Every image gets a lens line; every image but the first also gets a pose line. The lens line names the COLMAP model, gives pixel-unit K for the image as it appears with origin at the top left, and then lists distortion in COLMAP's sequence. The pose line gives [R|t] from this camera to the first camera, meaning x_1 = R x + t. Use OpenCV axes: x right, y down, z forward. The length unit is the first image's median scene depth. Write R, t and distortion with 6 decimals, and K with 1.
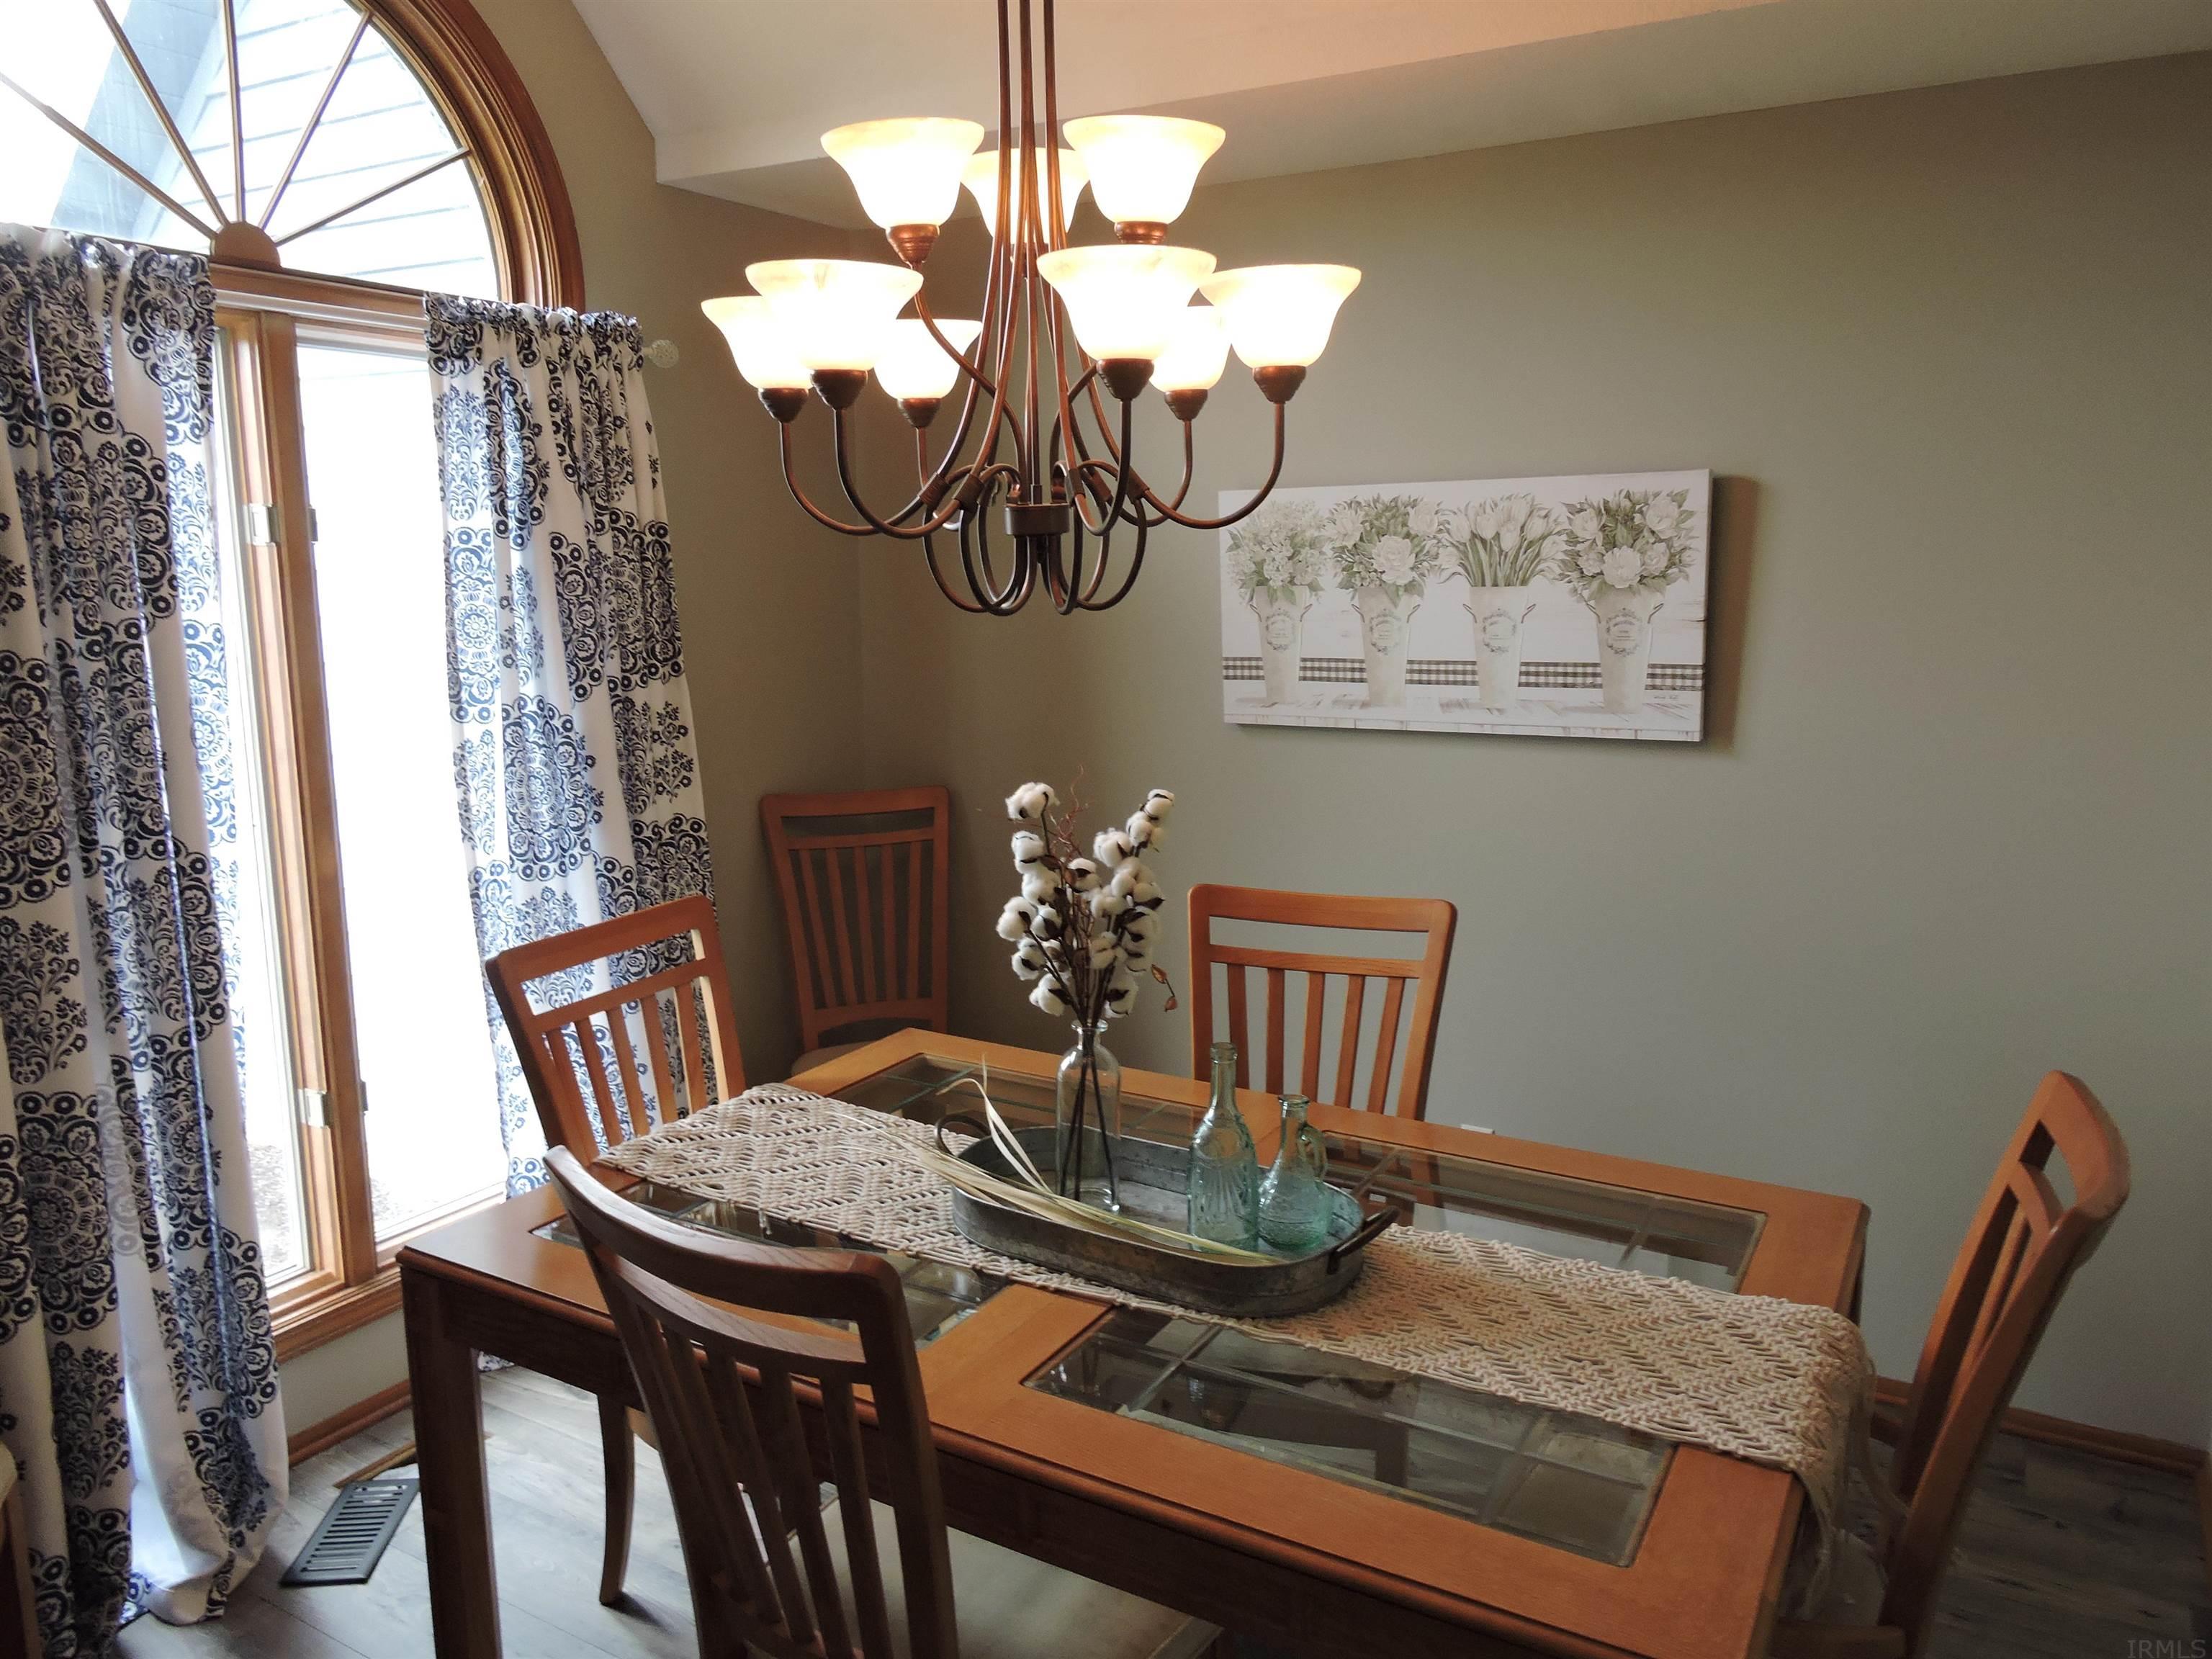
lens RADIAL K [[1571.8, 0, 1099.4], [0, 1571.8, 844.1], [0, 0, 1]] dist [0.003484, -0.011538]
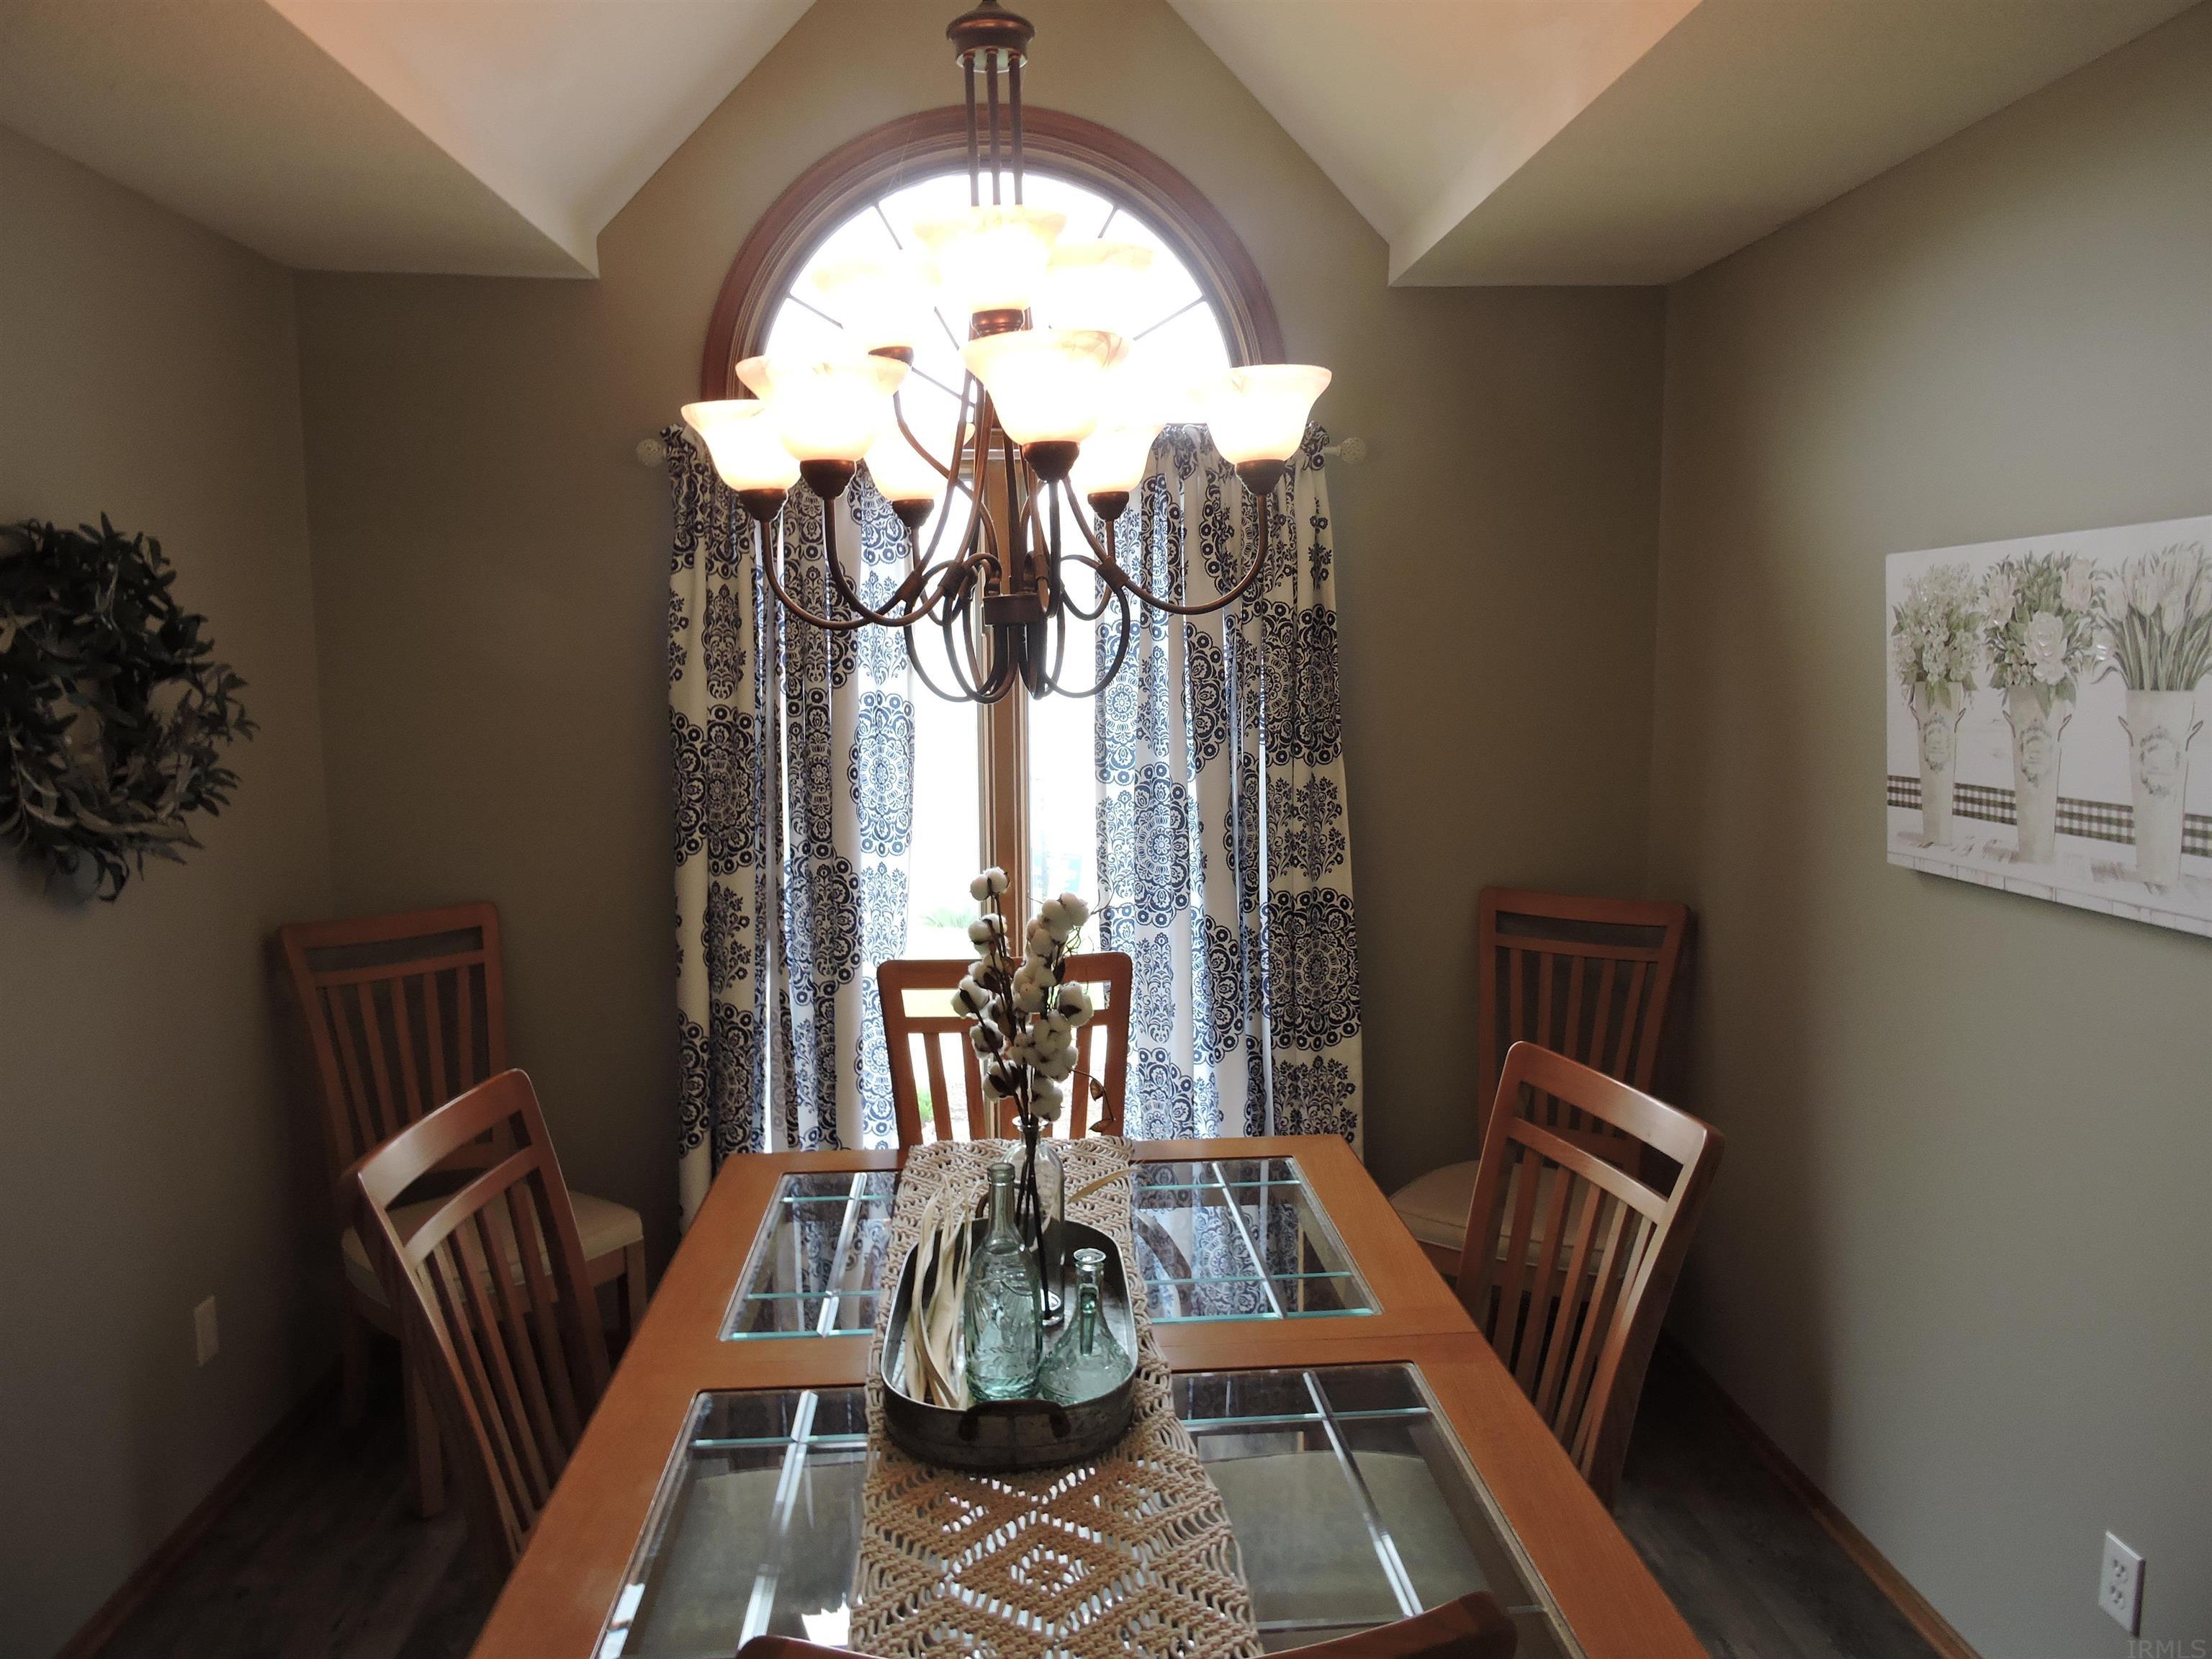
lens RADIAL K [[1571.8, 0, 1109.3], [0, 1571.8, 840.8], [0, 0, 1]] dist [0.003484, -0.011538]
pose [[0.564055, 0.102625, -0.819335, 0.571359], [-0.142982, 0.989397, 0.025492, -0.064500], [0.813264, 0.102772, 0.572748, 0.327271]]
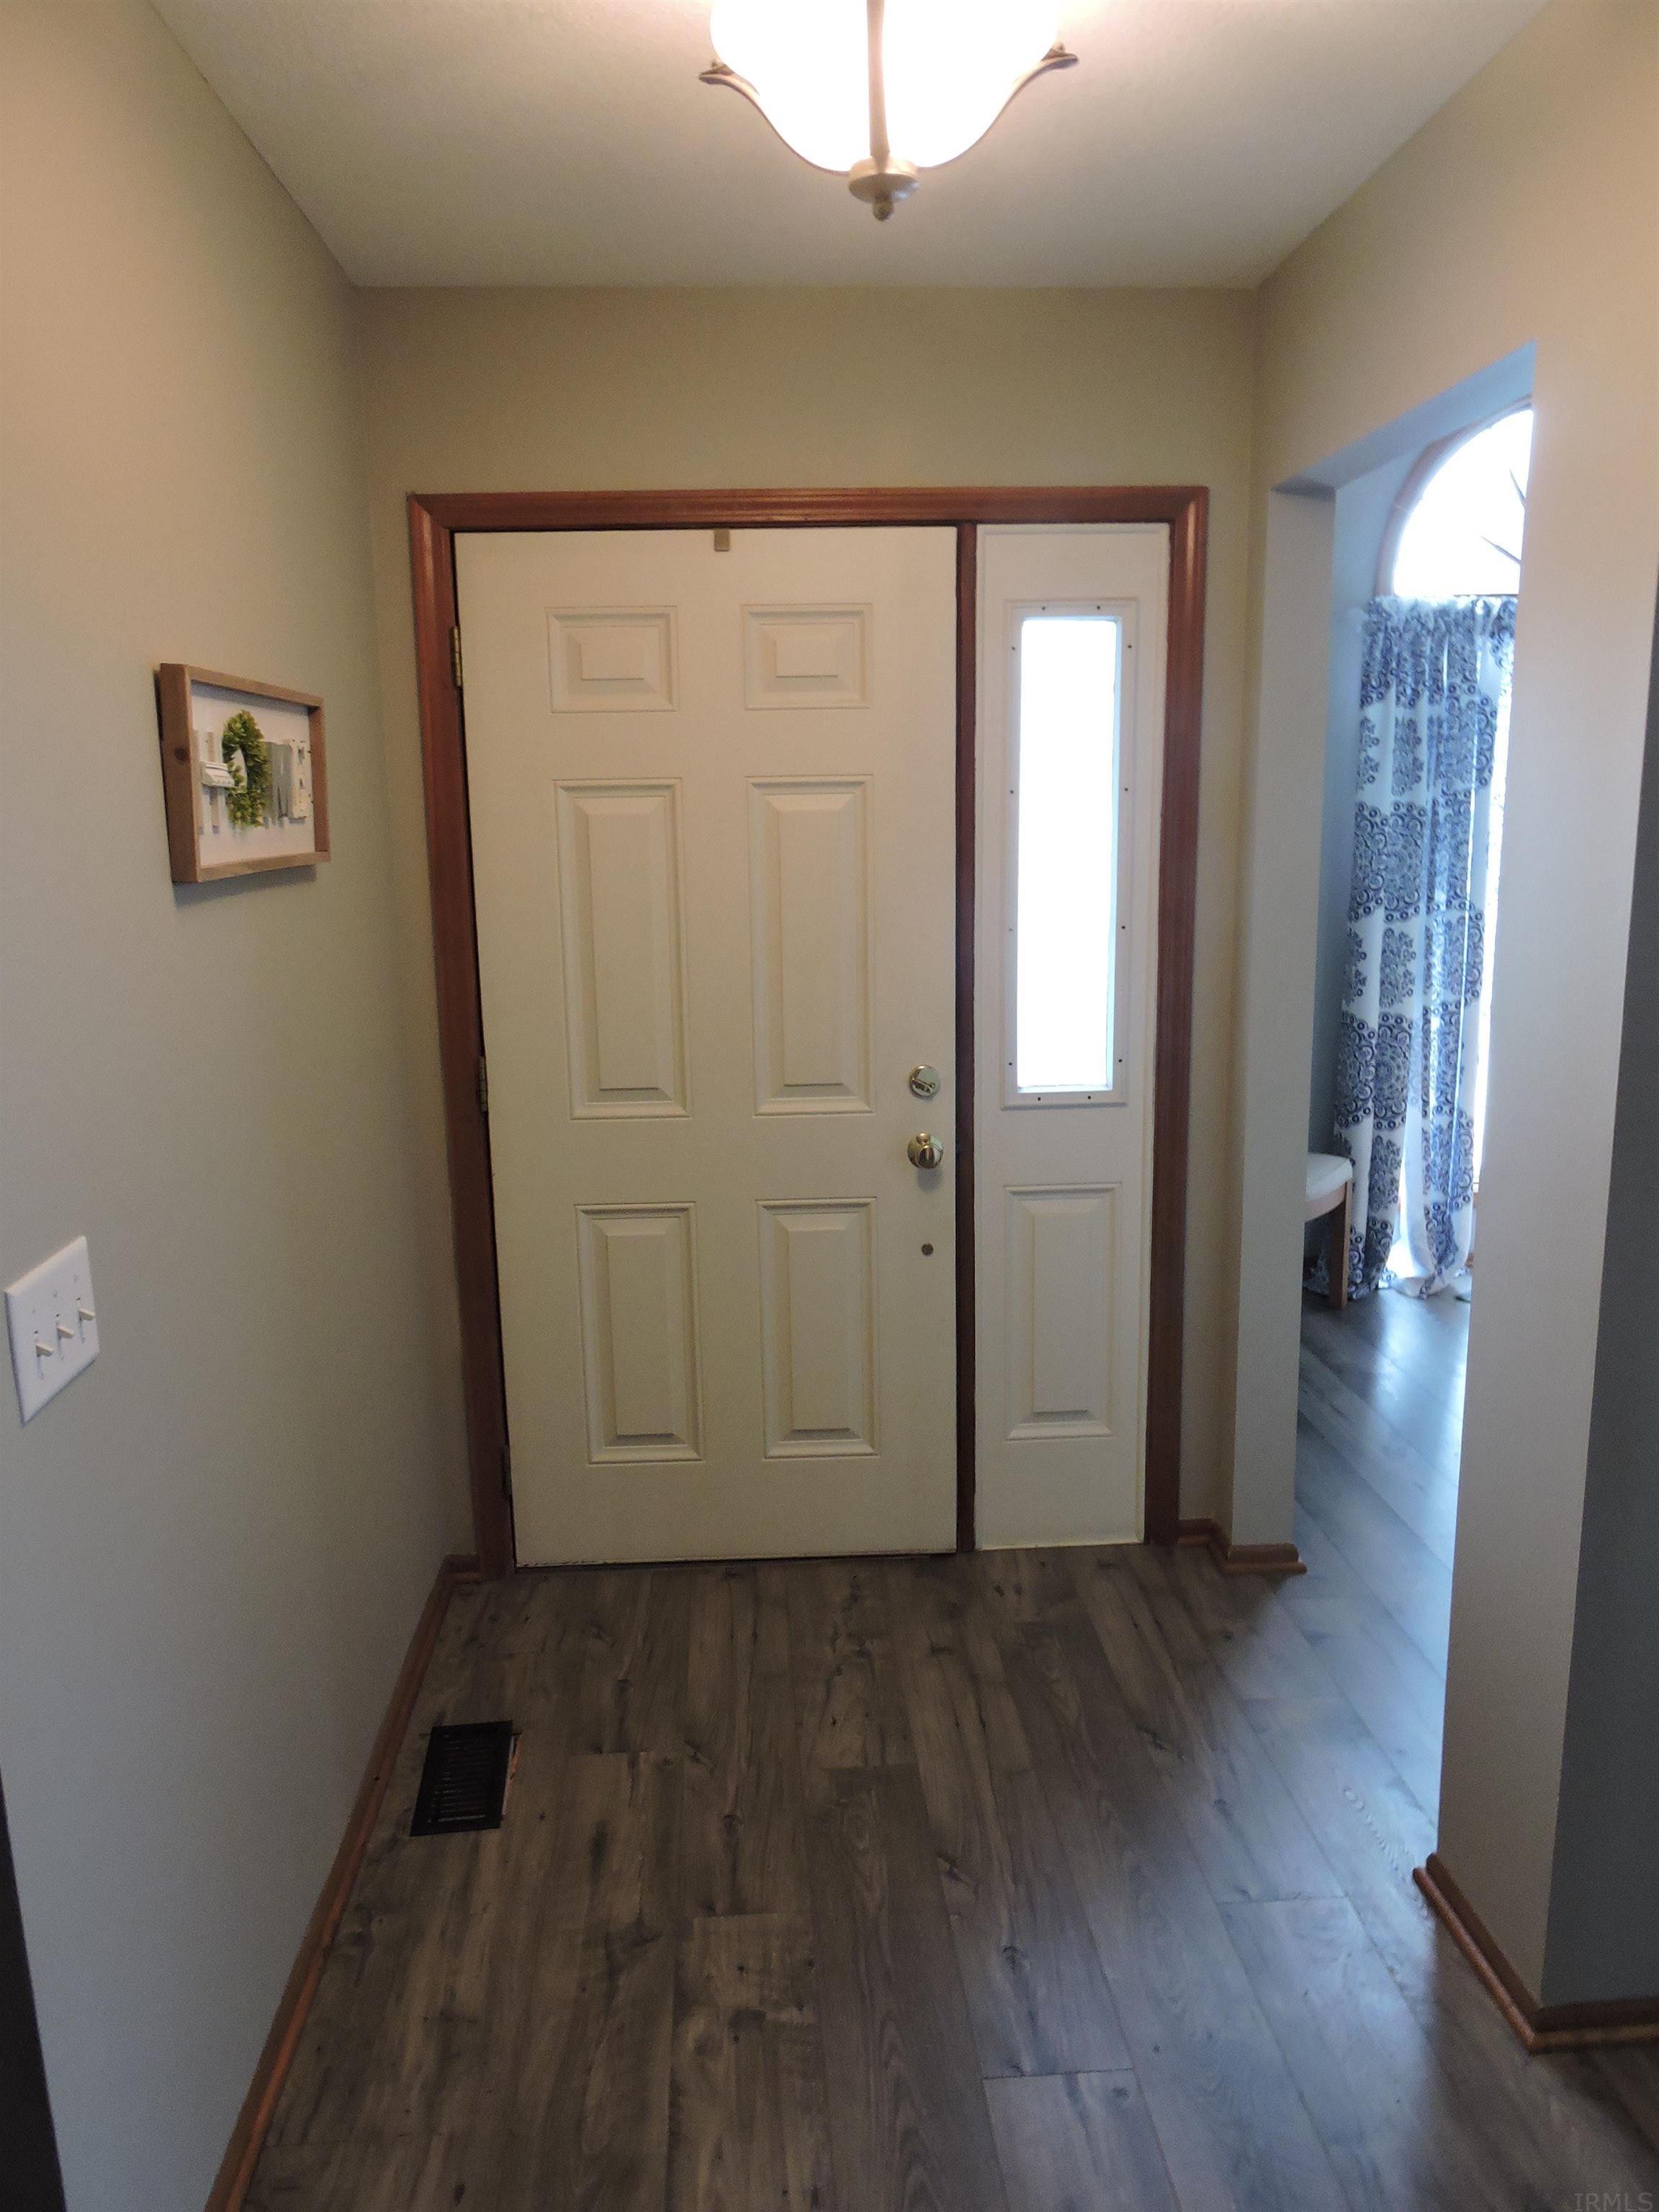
lens RADIAL K [[1571.8, 0, 825.9], [0, 1571.8, 1094.5], [0, 0, 1]] dist [0.003484, -0.011538]
pose [[0.578061, 0.148756, -0.802320, 0.458196], [-0.132029, 0.987338, 0.087935, 0.138126], [0.805242, 0.055098, 0.590381, -0.652084]]
